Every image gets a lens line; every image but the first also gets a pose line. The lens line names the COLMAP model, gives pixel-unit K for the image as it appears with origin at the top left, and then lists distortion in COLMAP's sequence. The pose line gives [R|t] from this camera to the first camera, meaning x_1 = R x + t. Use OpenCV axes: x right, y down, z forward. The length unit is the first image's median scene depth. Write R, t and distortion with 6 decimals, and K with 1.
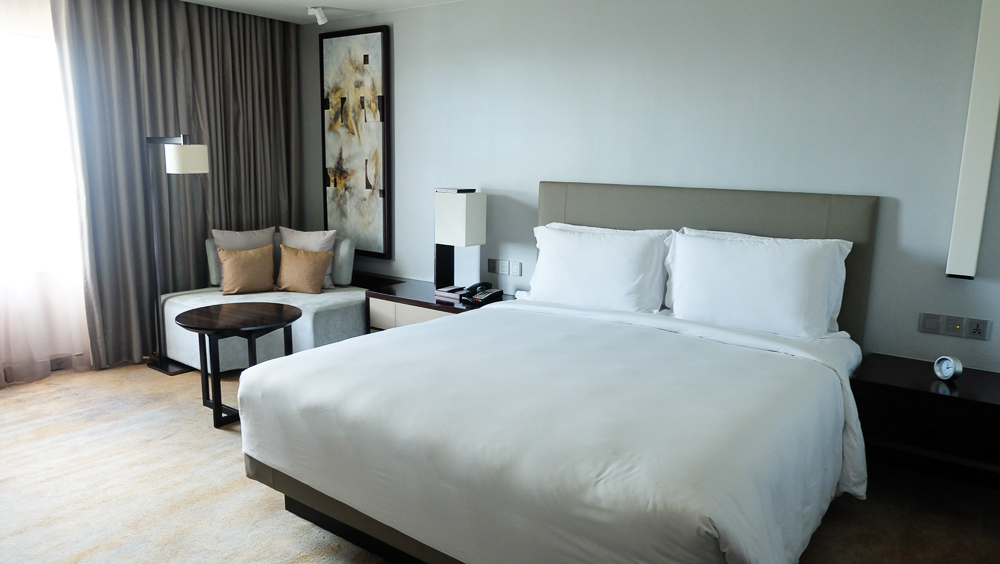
lens RADIAL K [[698.8, 0, 500.0], [0, 698.8, 282.0], [0, 0, 1]] dist [0.002050, 0.002872]
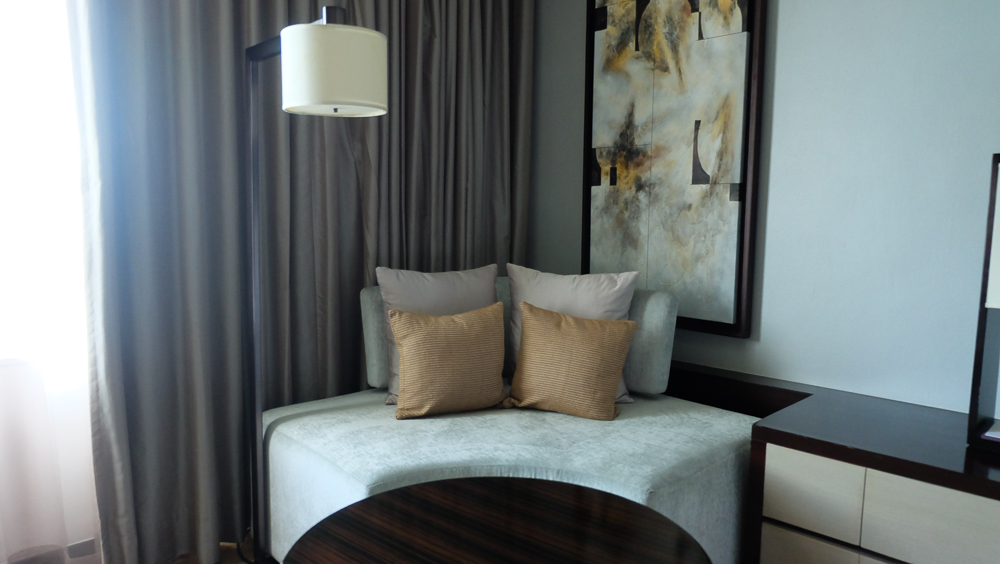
lens RADIAL K [[679.9, 0, 500.0], [0, 679.9, 282.0], [0, 0, 1]] dist [-0.008795, -0.001071]
pose [[0.987822, 0.012219, -0.155105, -0.250864], [-0.023225, 0.997322, -0.069344, -0.034970], [0.153843, 0.072102, 0.985461, 0.548739]]
